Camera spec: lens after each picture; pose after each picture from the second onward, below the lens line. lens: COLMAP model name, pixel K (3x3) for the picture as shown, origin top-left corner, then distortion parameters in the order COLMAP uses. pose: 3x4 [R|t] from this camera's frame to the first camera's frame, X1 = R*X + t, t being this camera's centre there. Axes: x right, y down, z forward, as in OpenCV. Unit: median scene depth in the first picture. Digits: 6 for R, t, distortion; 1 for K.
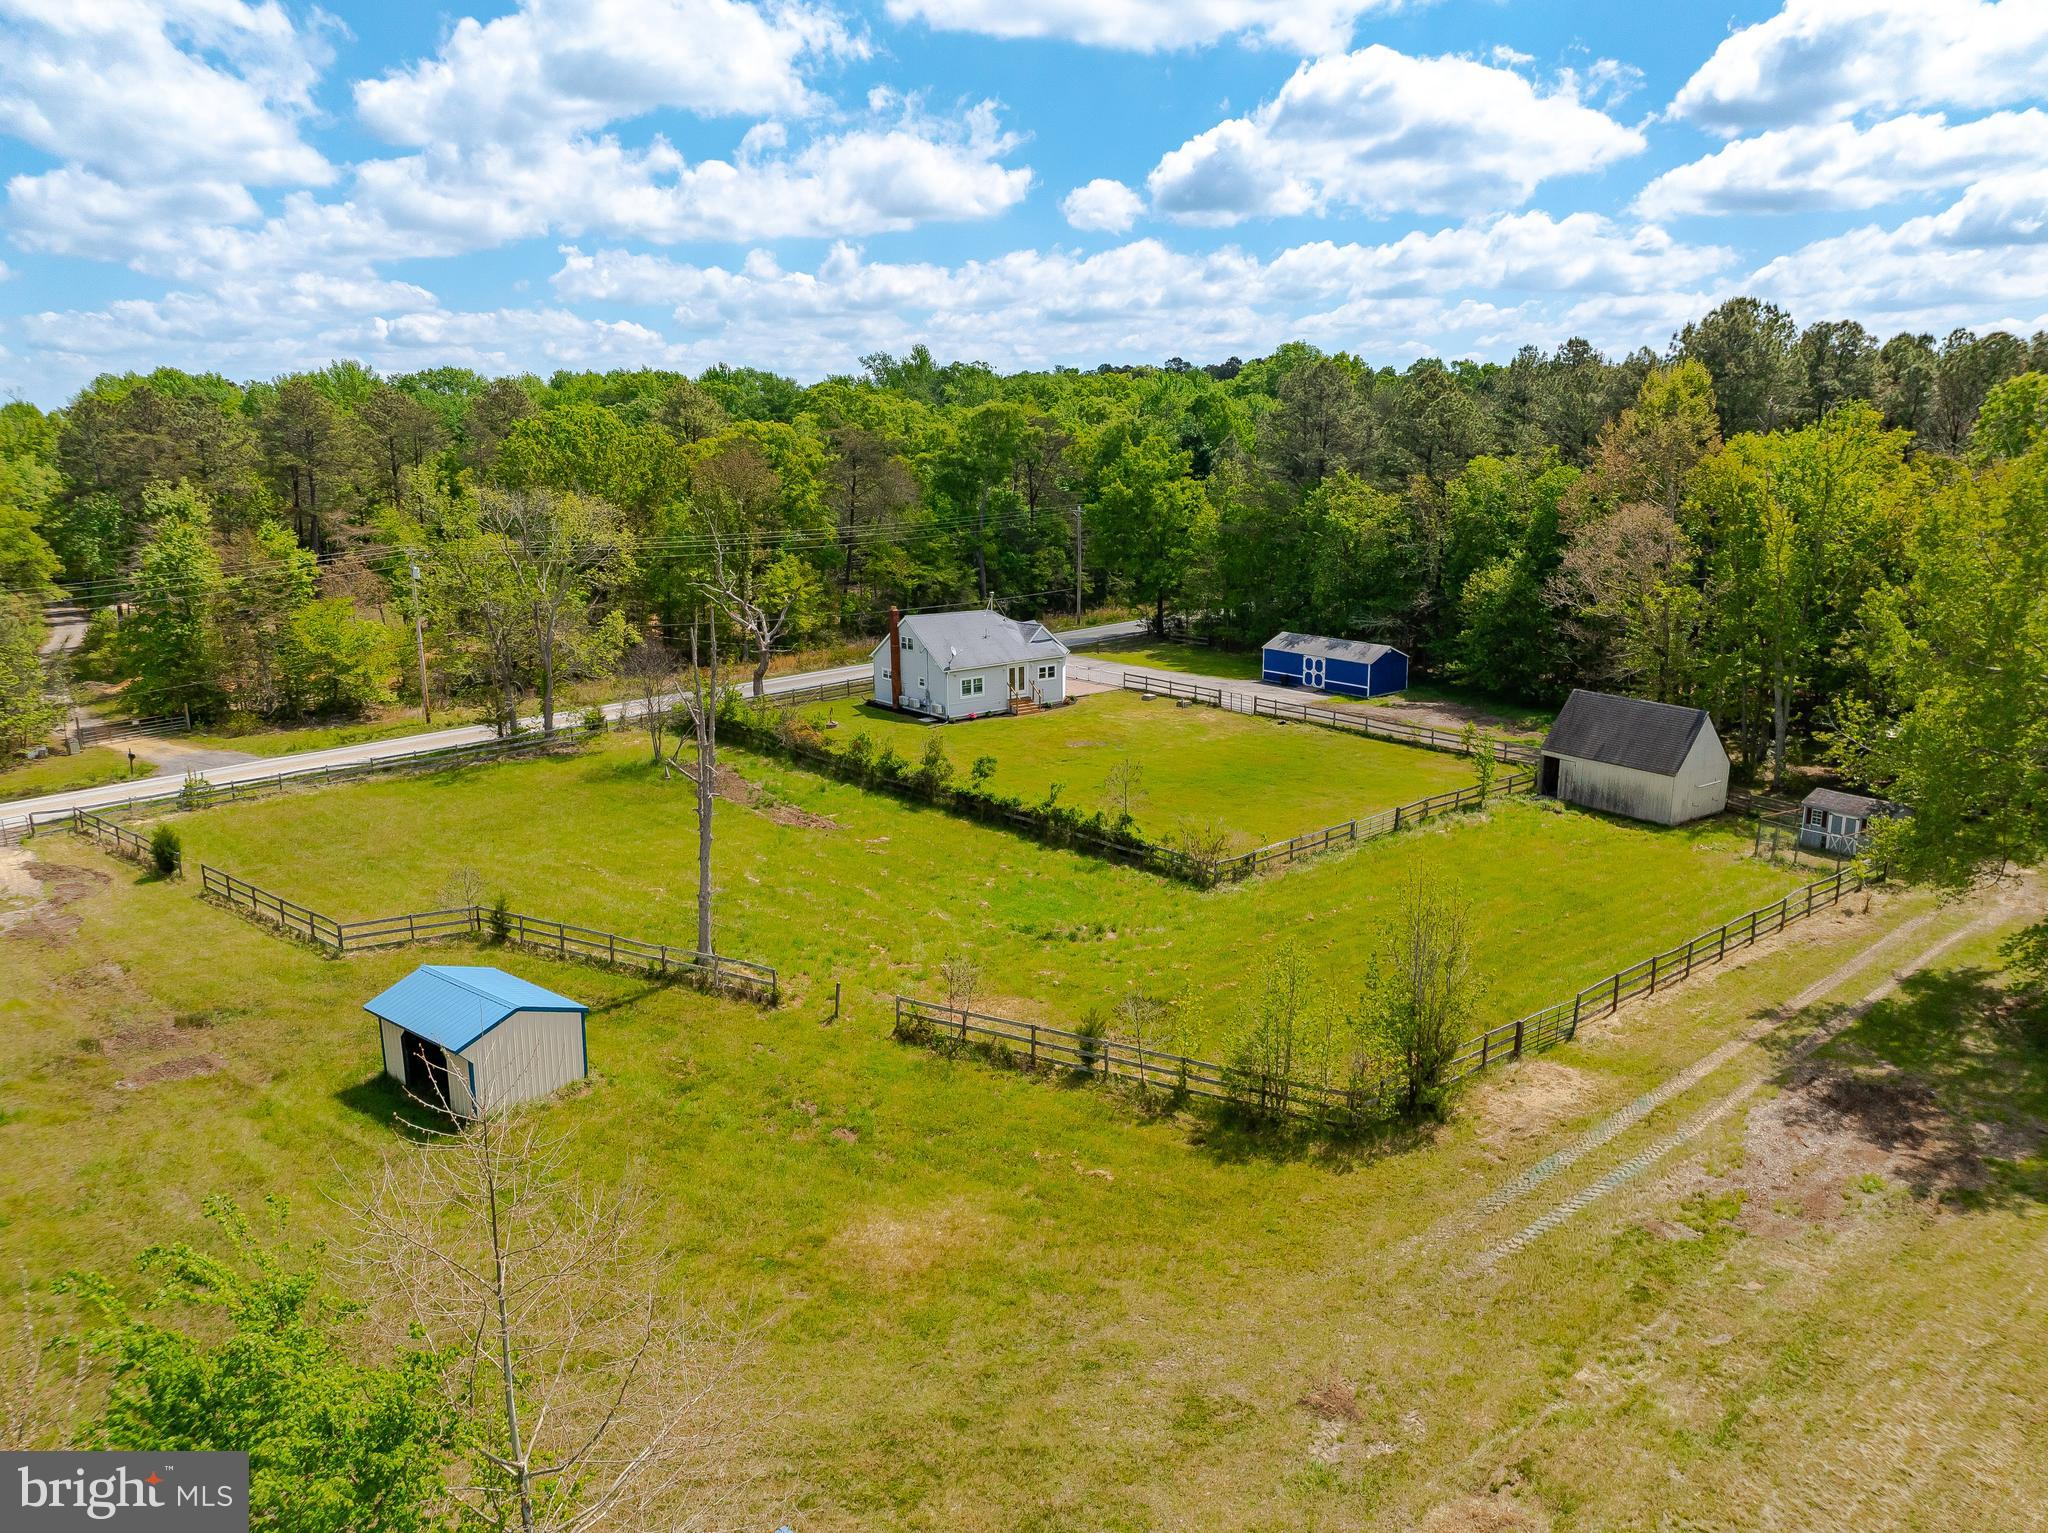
lens RADIAL K [[1471.3, 0, 1028.4], [0, 1471.3, 772.2], [0, 0, 1]] dist [-0.050570, 0.028866]
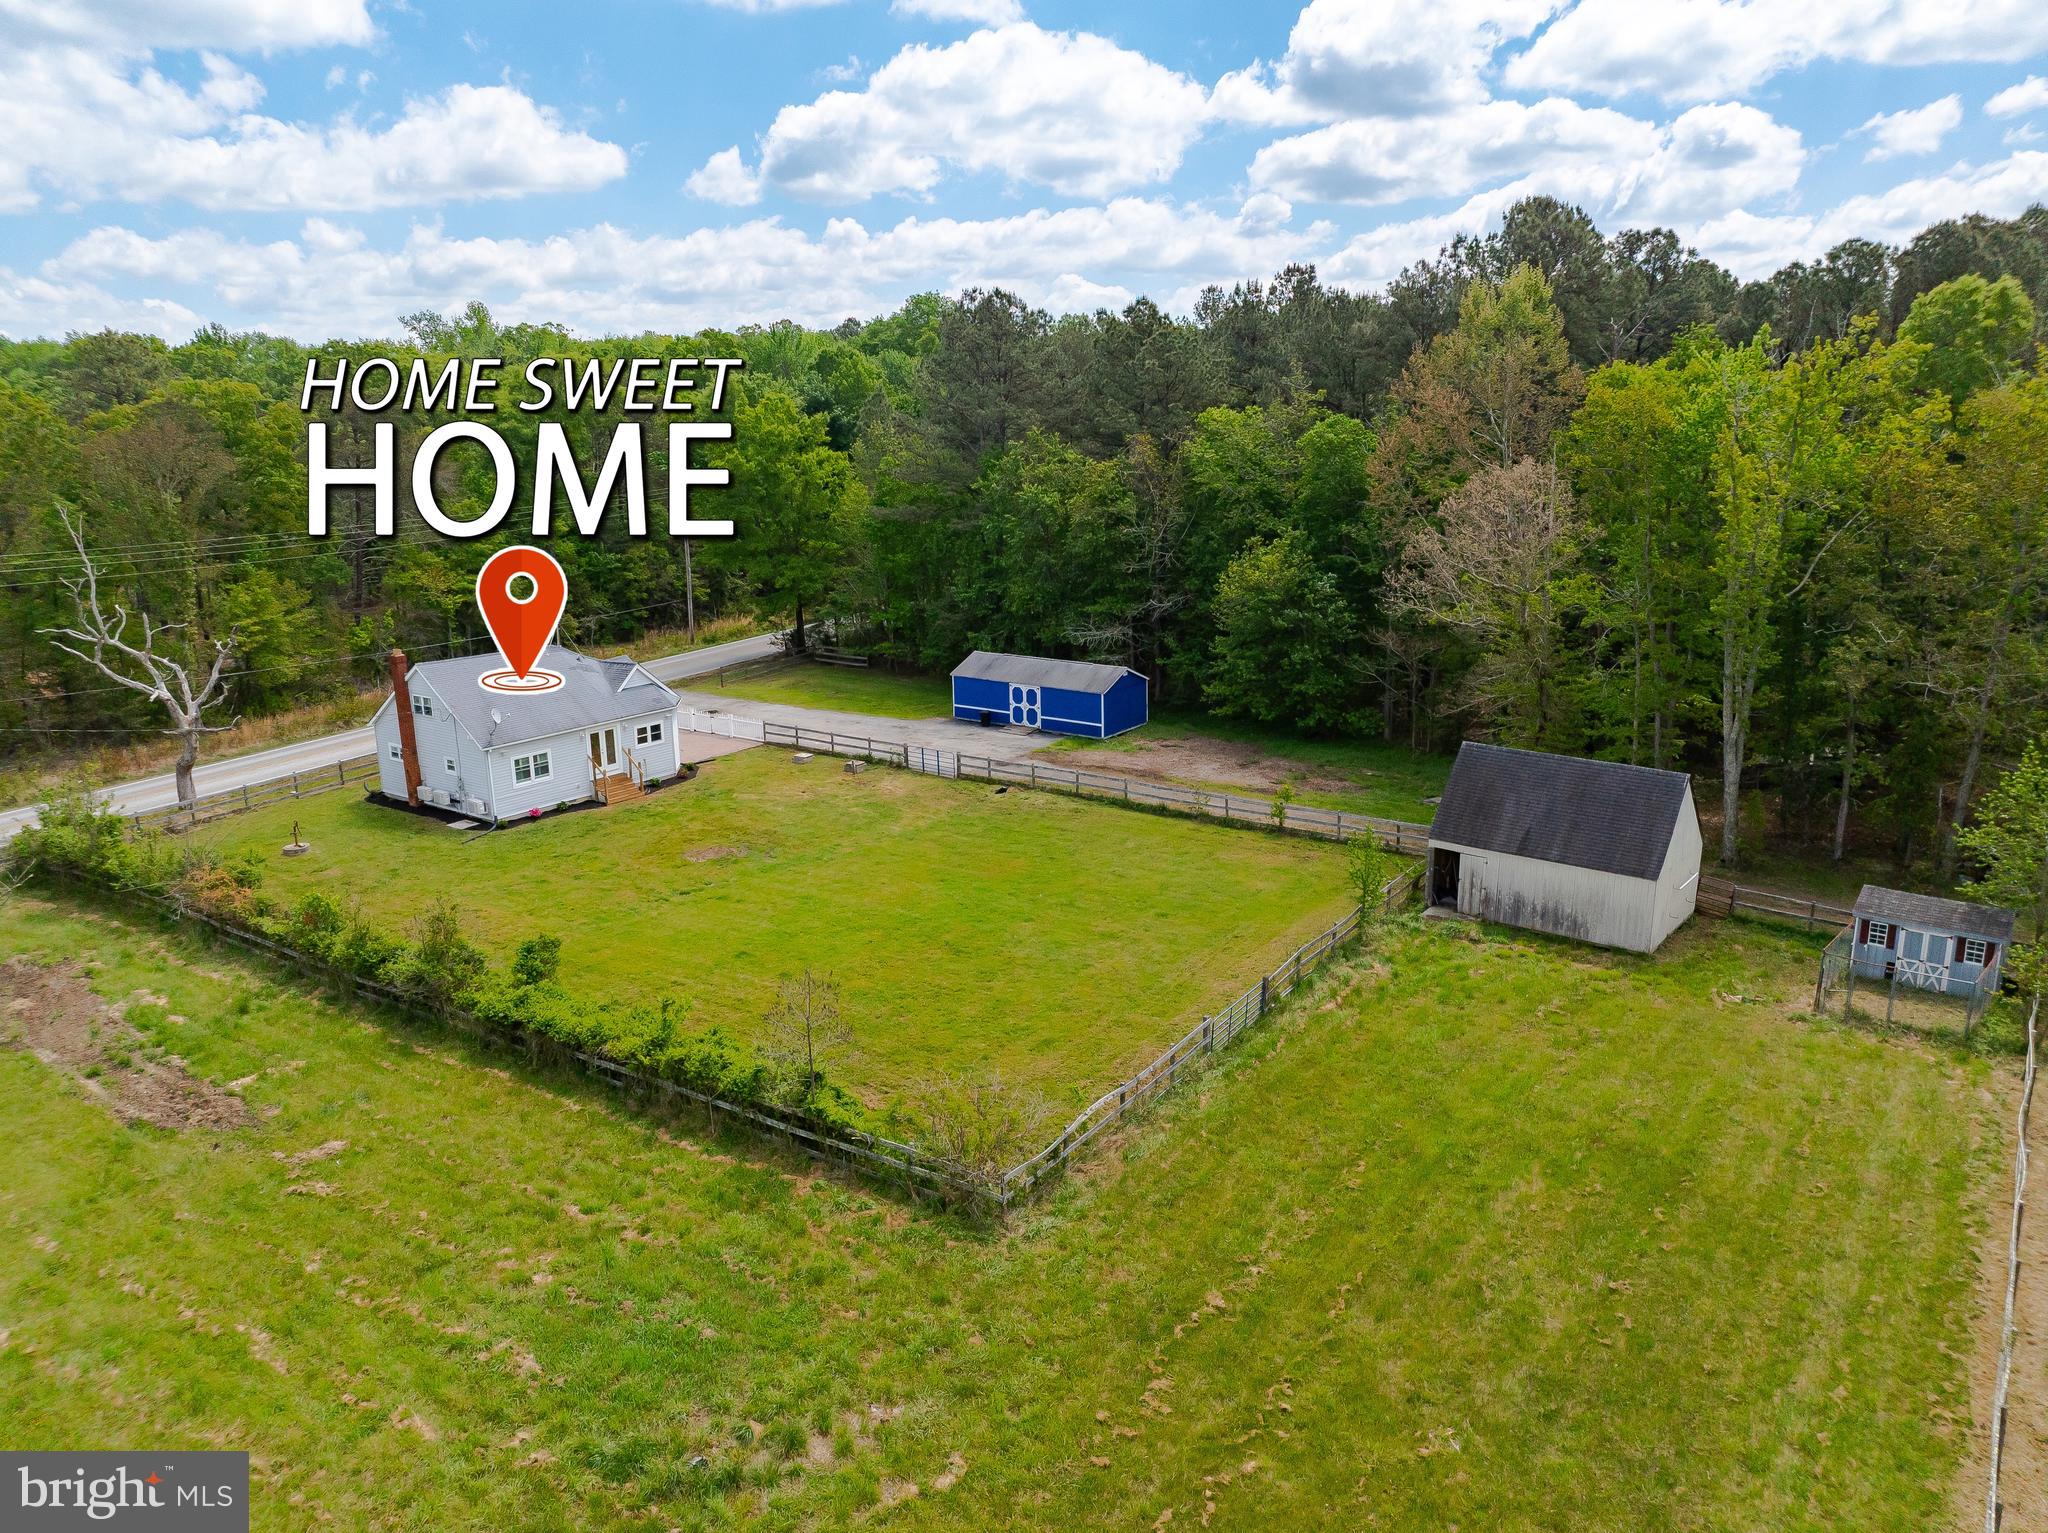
lens RADIAL K [[1471.3, 0, 1030.6], [0, 1471.3, 780.9], [0, 0, 1]] dist [-0.050570, 0.028866]
pose [[0.965755, -0.070767, 0.249618, 0.012107], [0.066621, 0.997464, 0.025028, -0.051257], [-0.250756, -0.007541, 0.968021, 0.302657]]
